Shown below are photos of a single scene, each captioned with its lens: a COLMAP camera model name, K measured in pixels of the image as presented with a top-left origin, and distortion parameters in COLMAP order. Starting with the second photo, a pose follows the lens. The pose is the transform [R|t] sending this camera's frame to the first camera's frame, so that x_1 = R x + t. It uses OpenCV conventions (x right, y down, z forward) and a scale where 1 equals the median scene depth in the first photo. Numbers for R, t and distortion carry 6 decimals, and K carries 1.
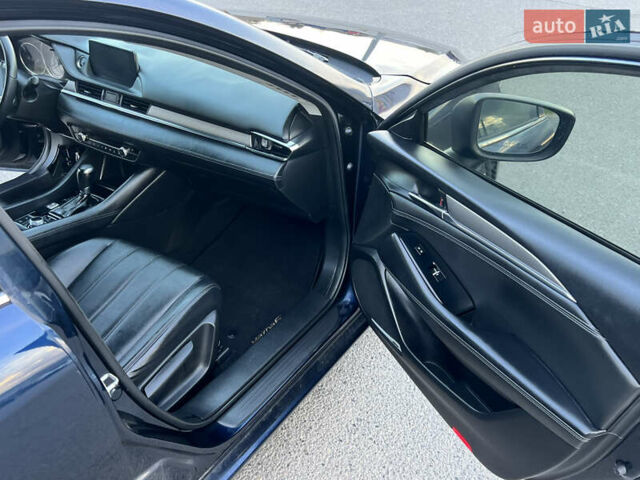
lens RADIAL K [[573.4, 0, 320.0], [0, 573.4, 240.0], [0, 0, 1]] dist [0.104320, -0.205822]
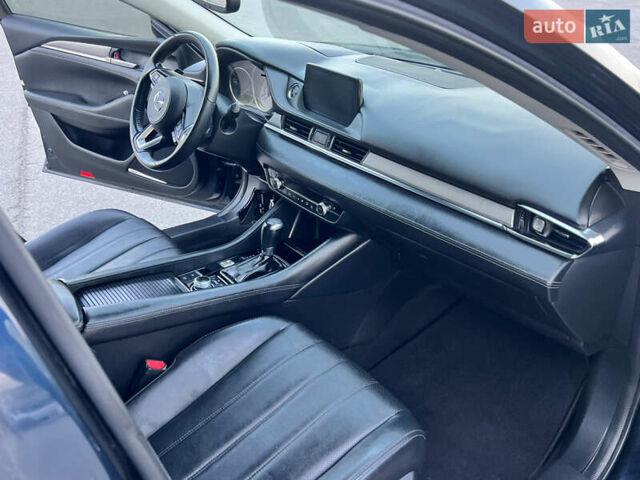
lens RADIAL K [[564.8, 0, 320.0], [0, 564.8, 240.0], [0, 0, 1]] dist [0.123547, -0.187170]
pose [[0.940048, 0.147291, -0.307595, -0.109129], [-0.177590, 0.981409, -0.072791, -0.057439], [0.291155, 0.123053, 0.948729, 0.302871]]
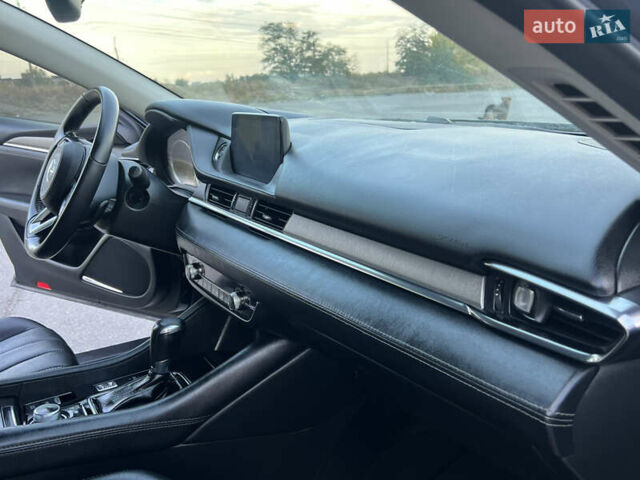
lens RADIAL K [[573.4, 0, 320.0], [0, 573.4, 240.0], [0, 0, 1]] dist [0.104320, -0.205822]
pose [[0.896383, 0.053314, -0.440064, -0.050160], [-0.192349, 0.941192, -0.277777, -0.076063], [0.399375, 0.333641, 0.853923, 0.577825]]
